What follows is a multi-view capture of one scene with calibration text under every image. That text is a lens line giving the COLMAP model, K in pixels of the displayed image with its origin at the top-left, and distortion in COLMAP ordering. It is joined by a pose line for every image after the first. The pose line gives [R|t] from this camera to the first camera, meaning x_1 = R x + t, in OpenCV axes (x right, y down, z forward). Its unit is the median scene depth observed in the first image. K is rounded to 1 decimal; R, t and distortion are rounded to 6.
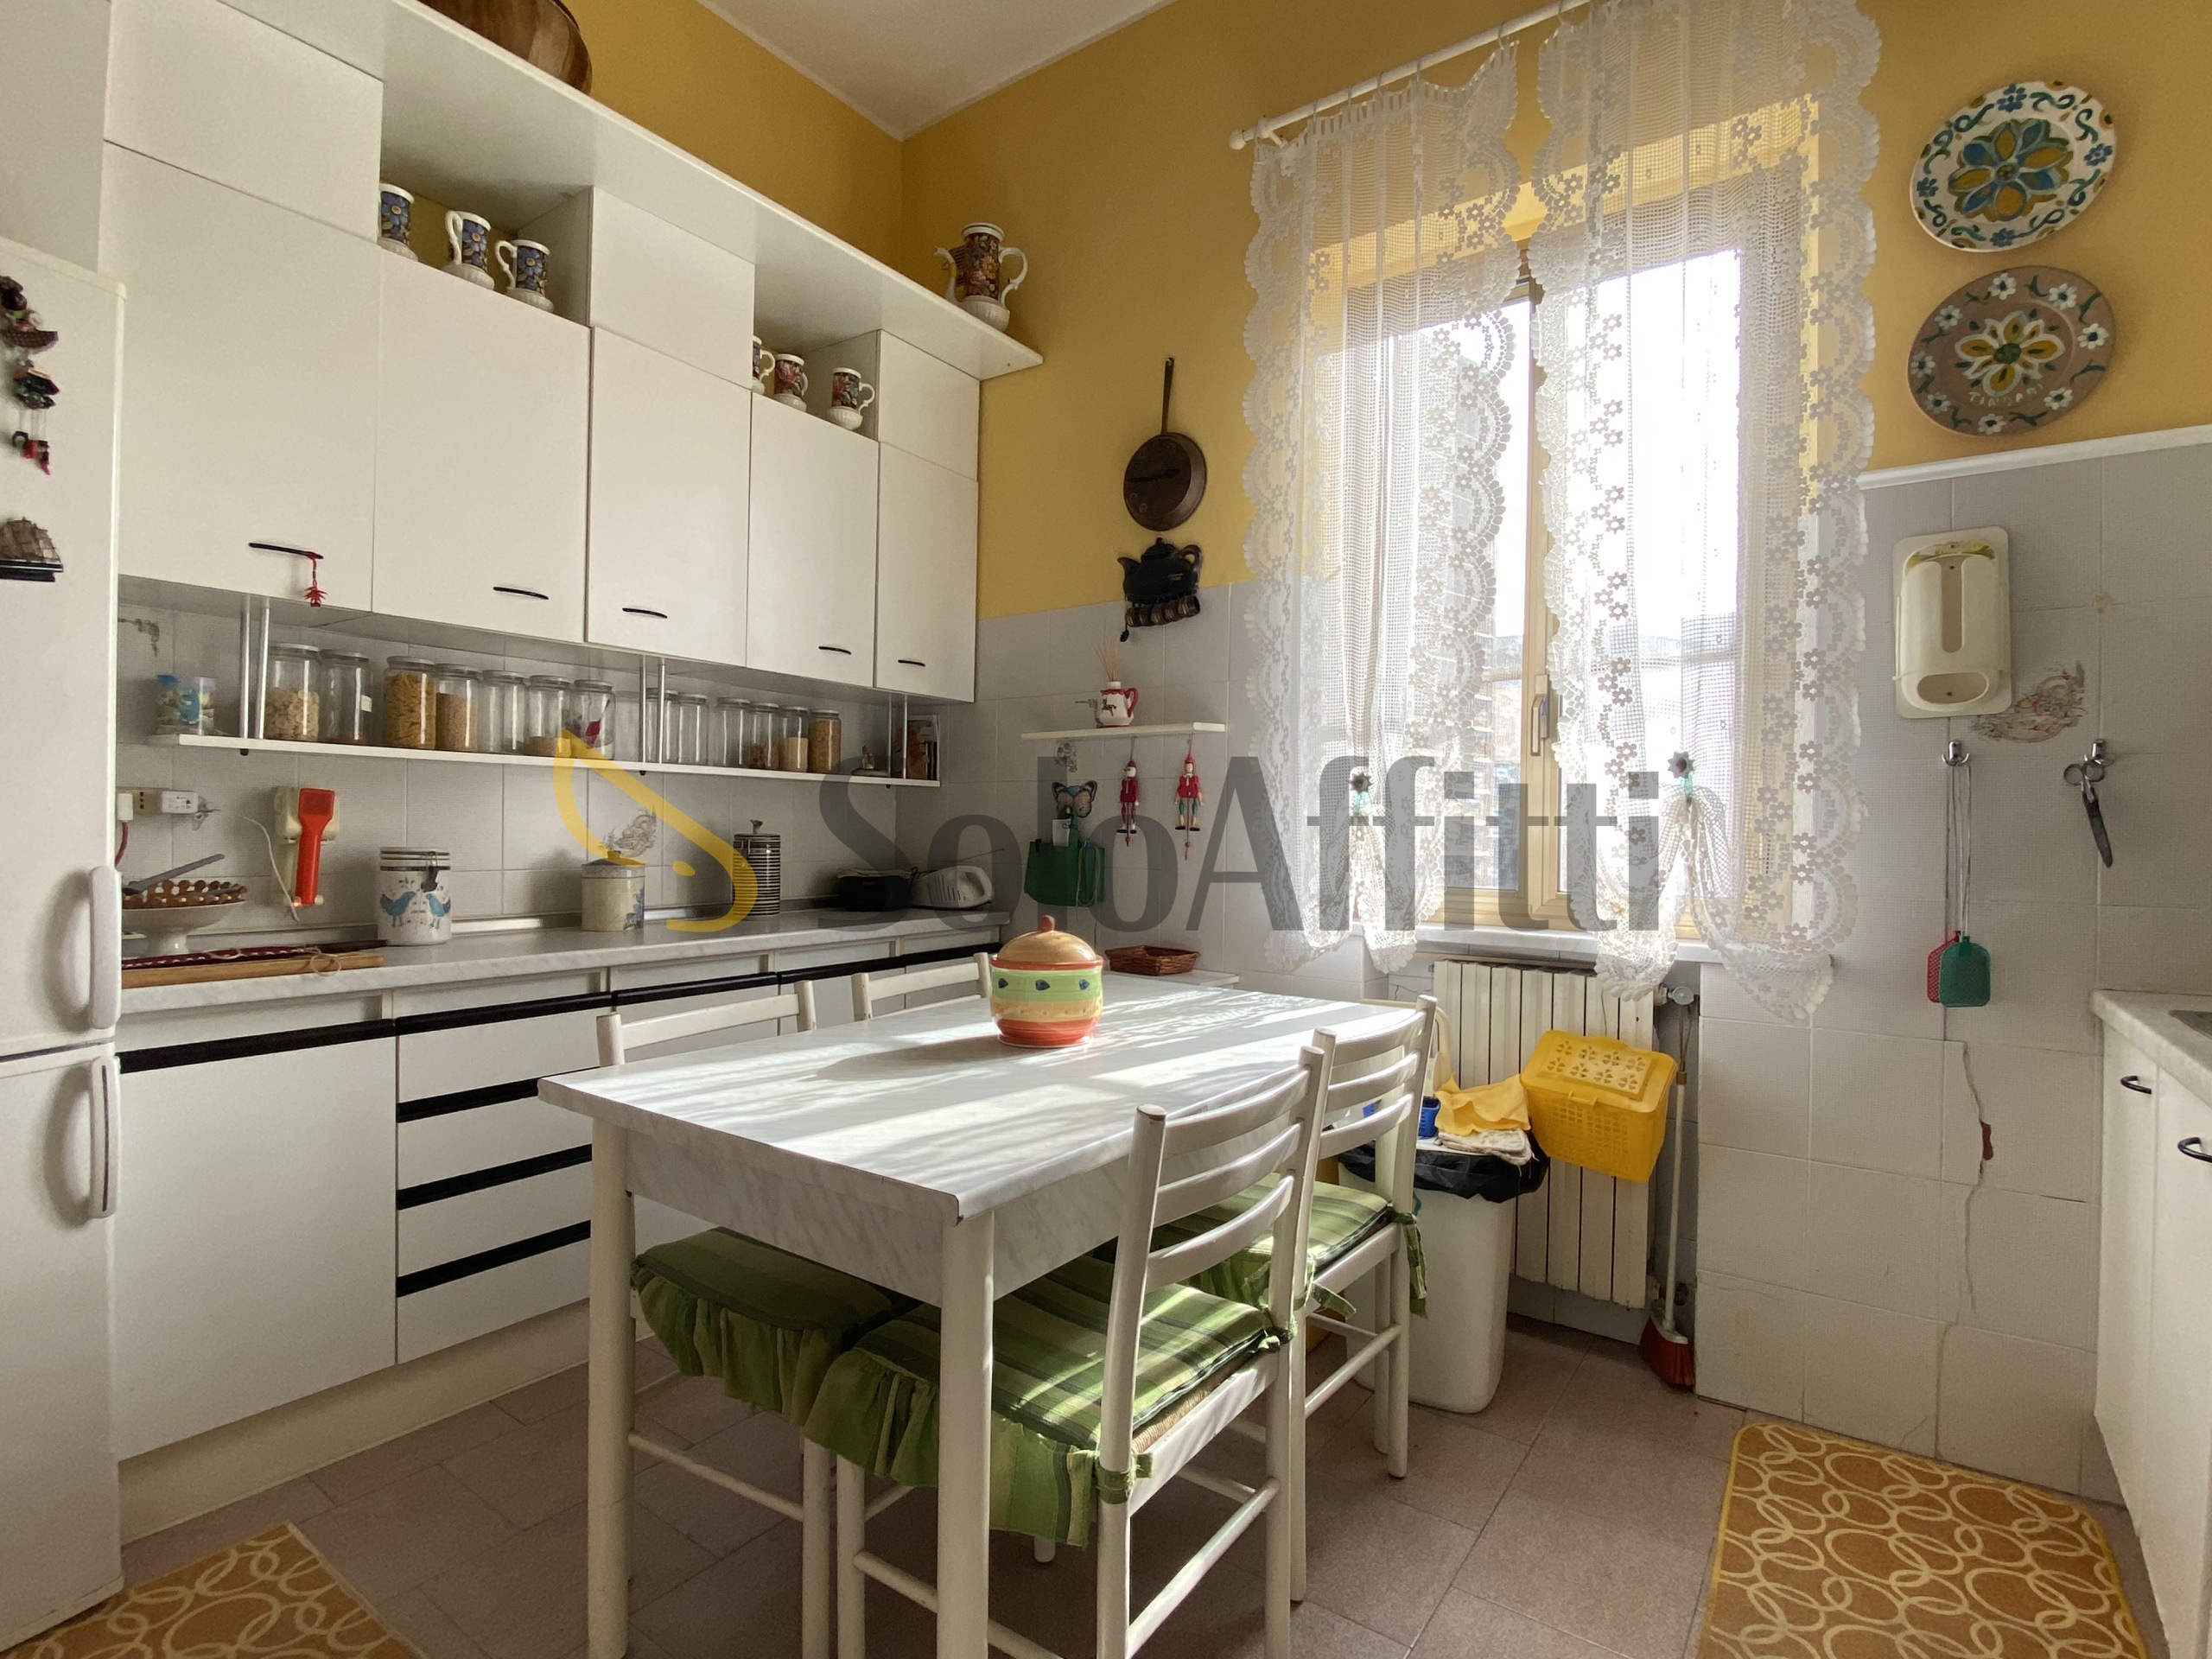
lens RADIAL K [[1063.7, 0, 1106.0], [0, 1063.7, 829.5], [0, 0, 1]] dist [0.019417, -0.020254]
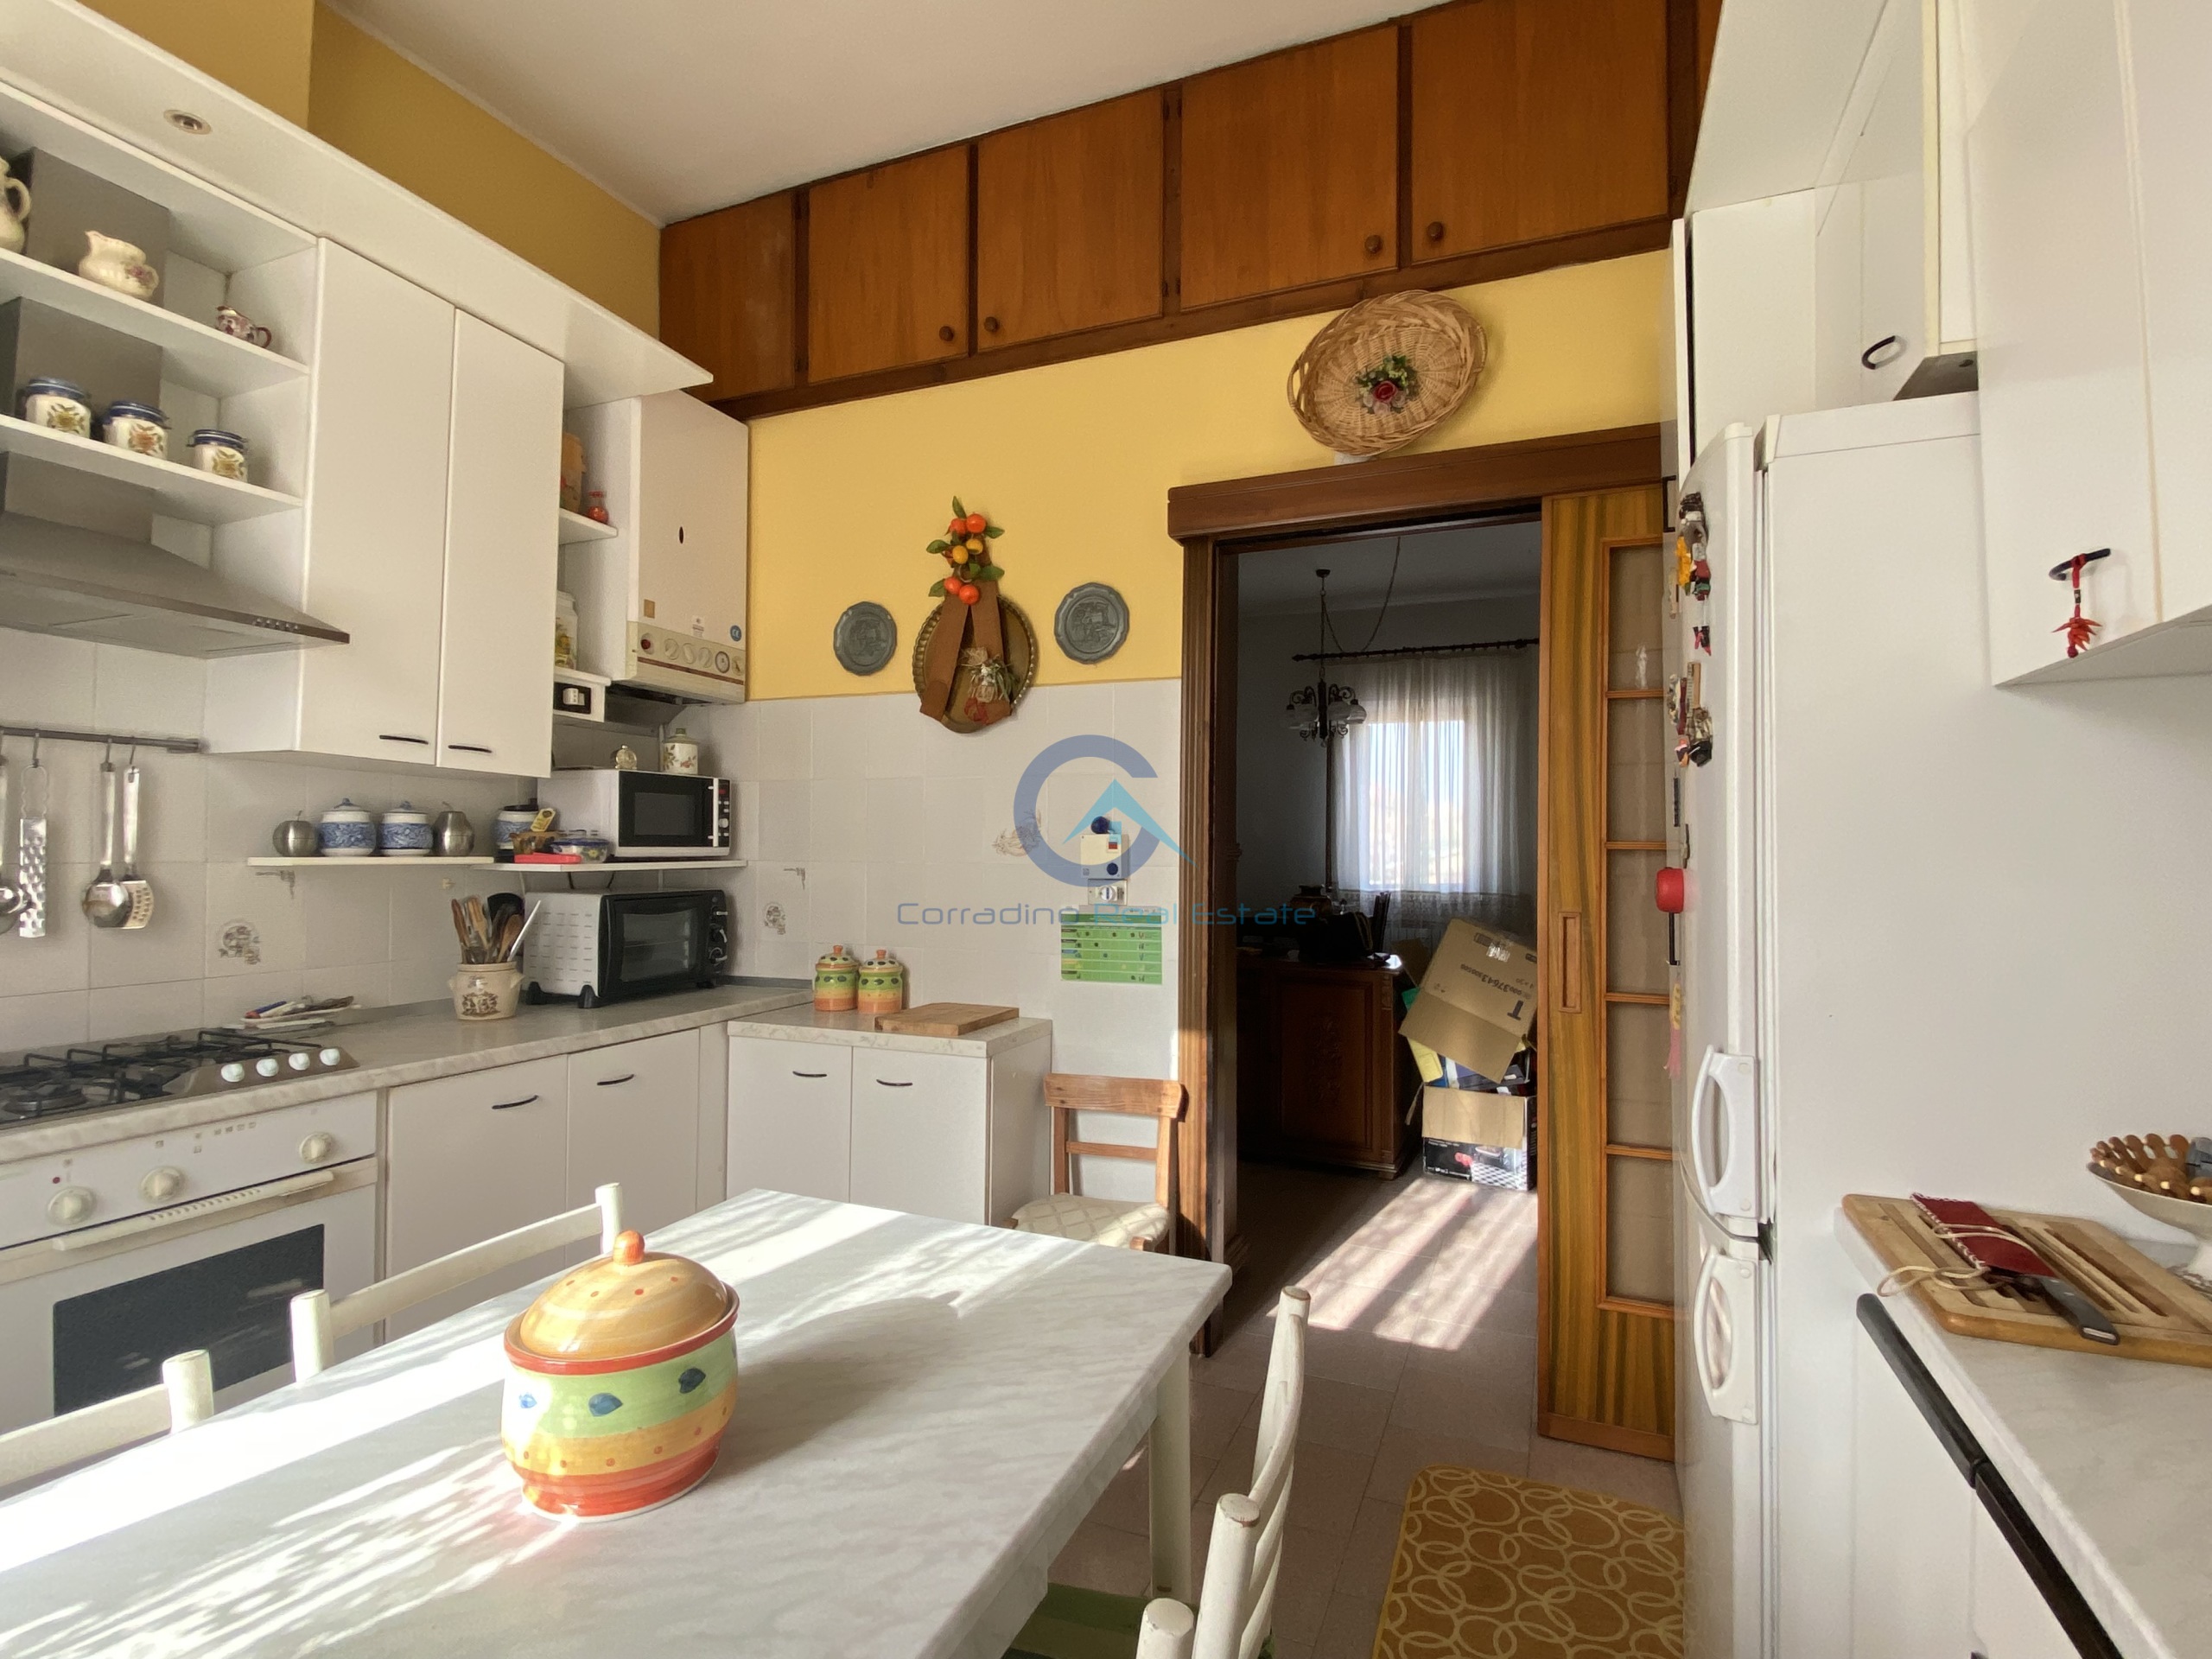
lens RADIAL K [[1063.7, 0, 1106.0], [0, 1063.7, 829.5], [0, 0, 1]] dist [0.019417, -0.020254]
pose [[-0.974066, -0.022969, -0.225094, -0.146714], [-0.018949, 0.999620, -0.020000, -0.102813], [0.225468, -0.015216, -0.974132, 1.424633]]
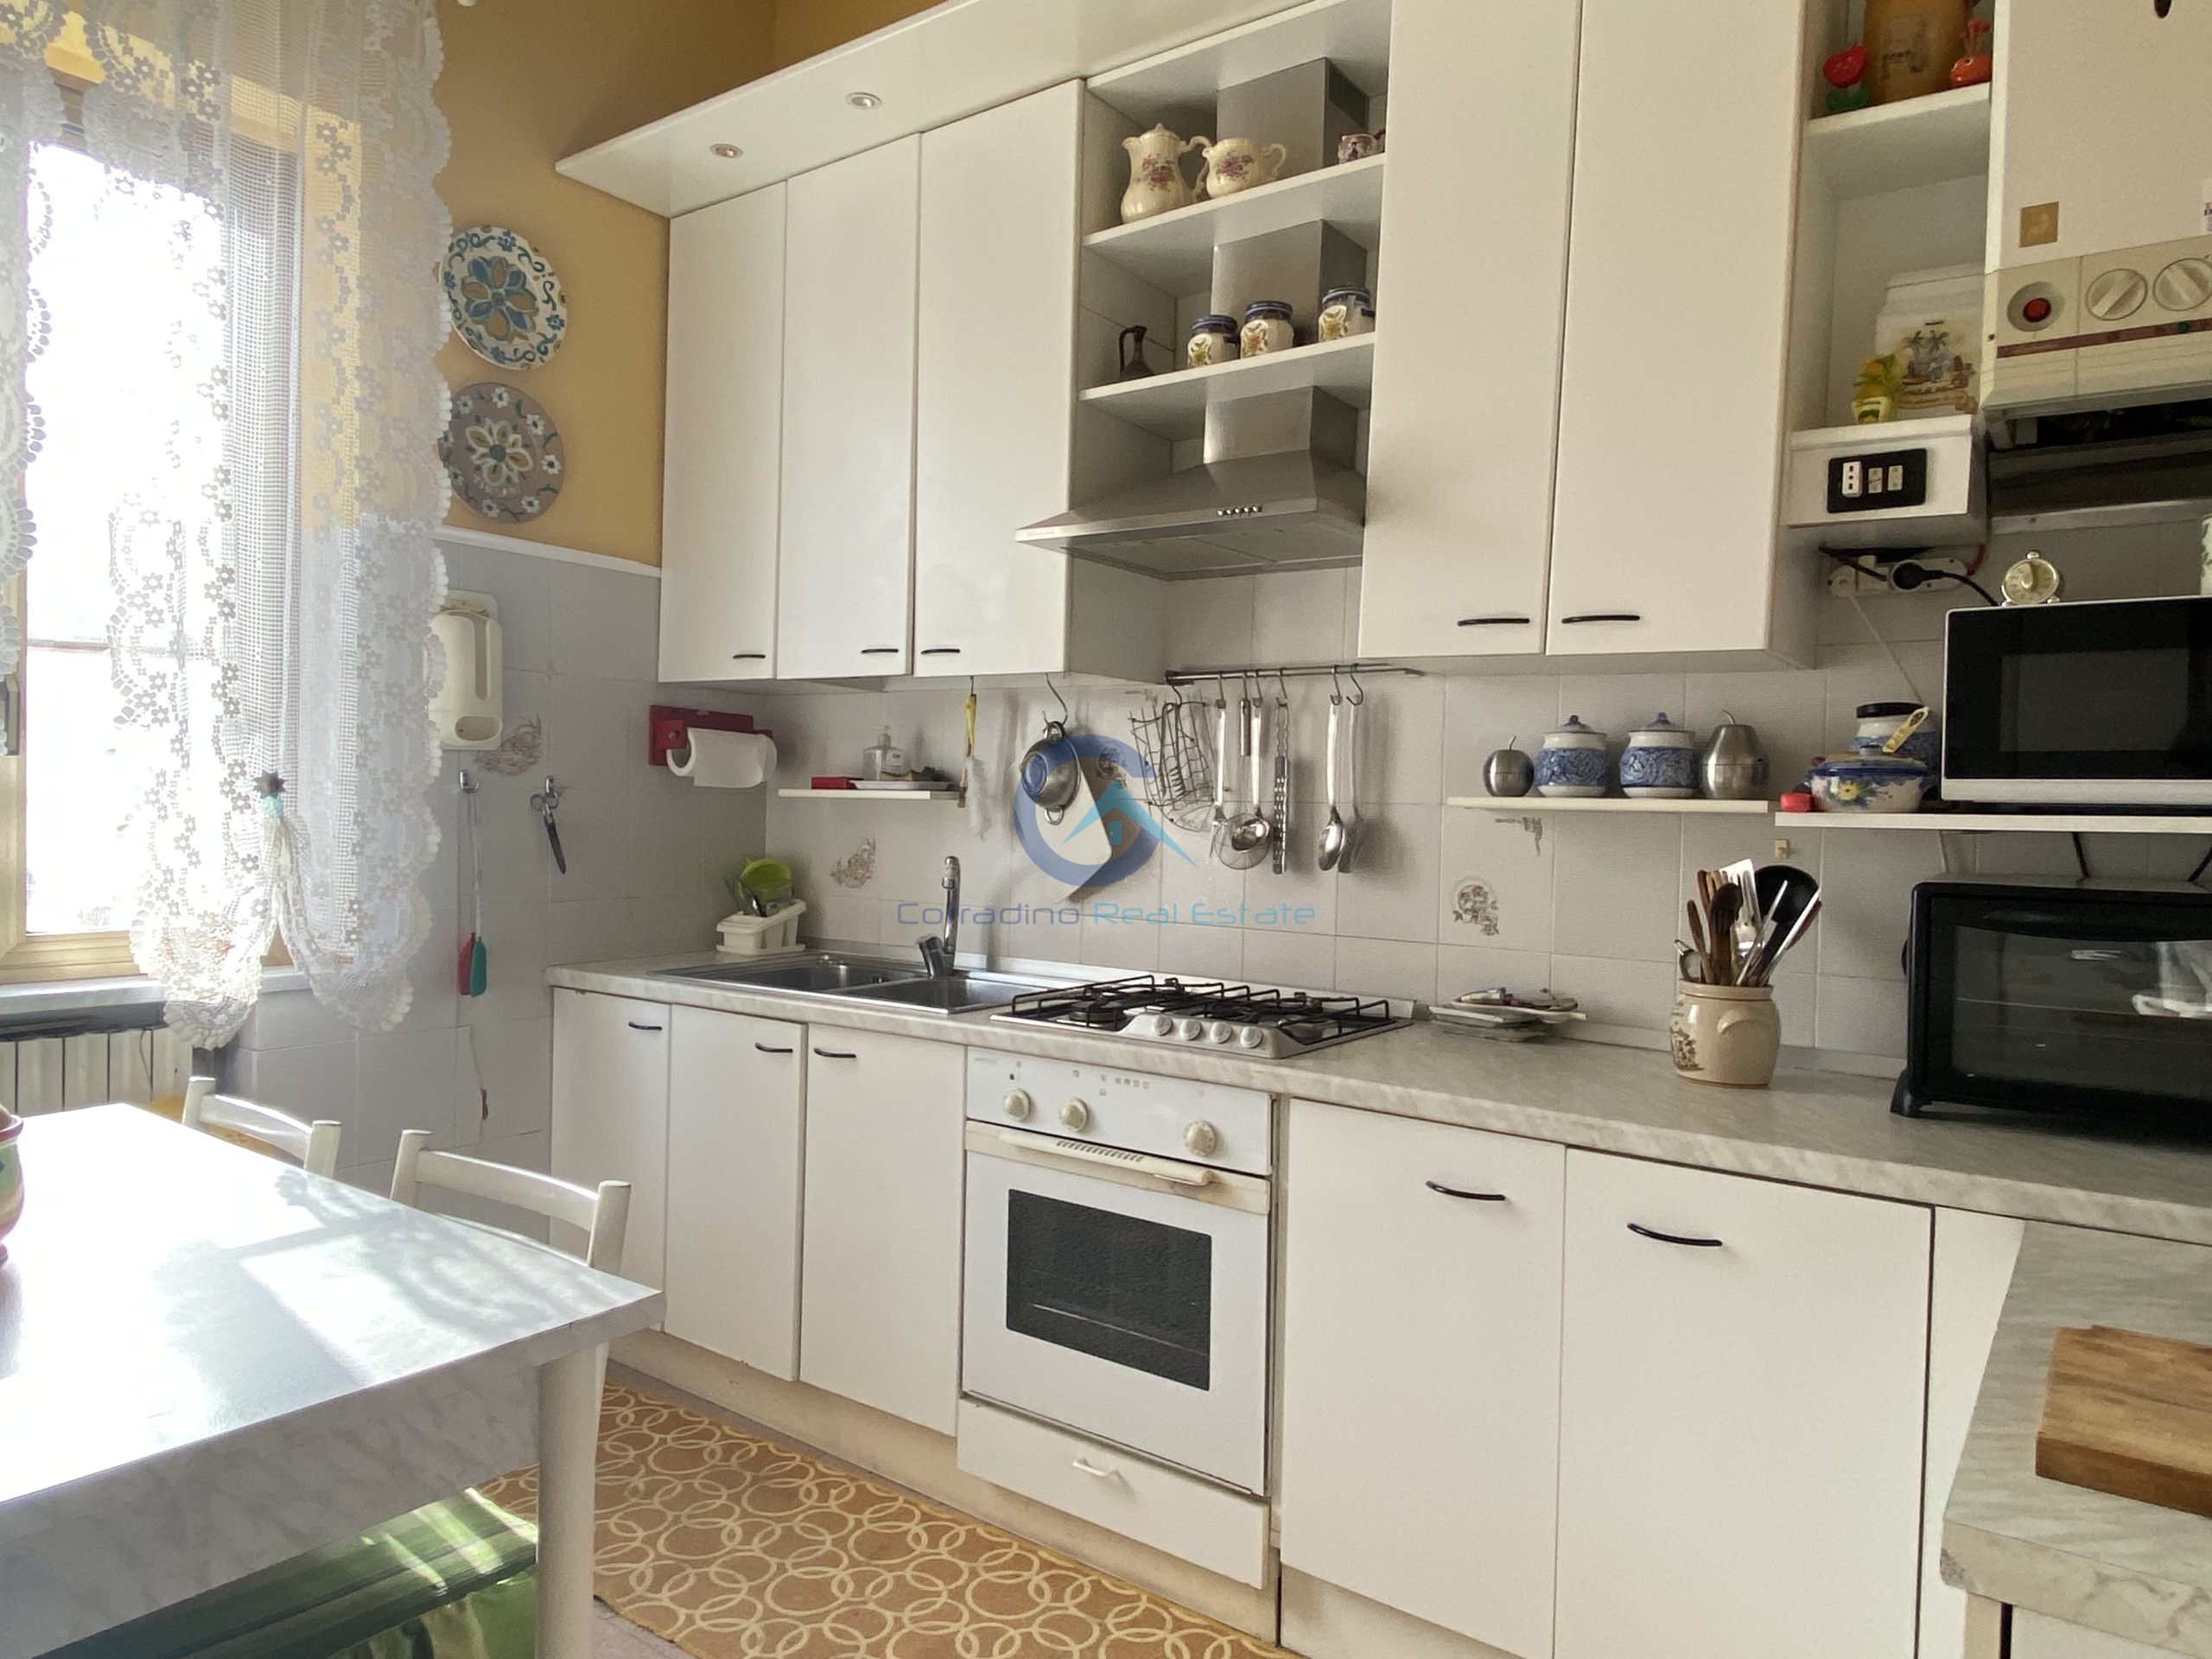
lens RADIAL K [[1390.7, 0, 1106.0], [0, 1390.7, 829.5], [0, 0, 1]] dist [0.001830, -0.002689]
pose [[0.011956, -0.026932, 0.999566, -0.753130], [-0.017906, 0.999471, 0.027144, -0.075876], [-0.999768, -0.018222, 0.011467, 0.288954]]
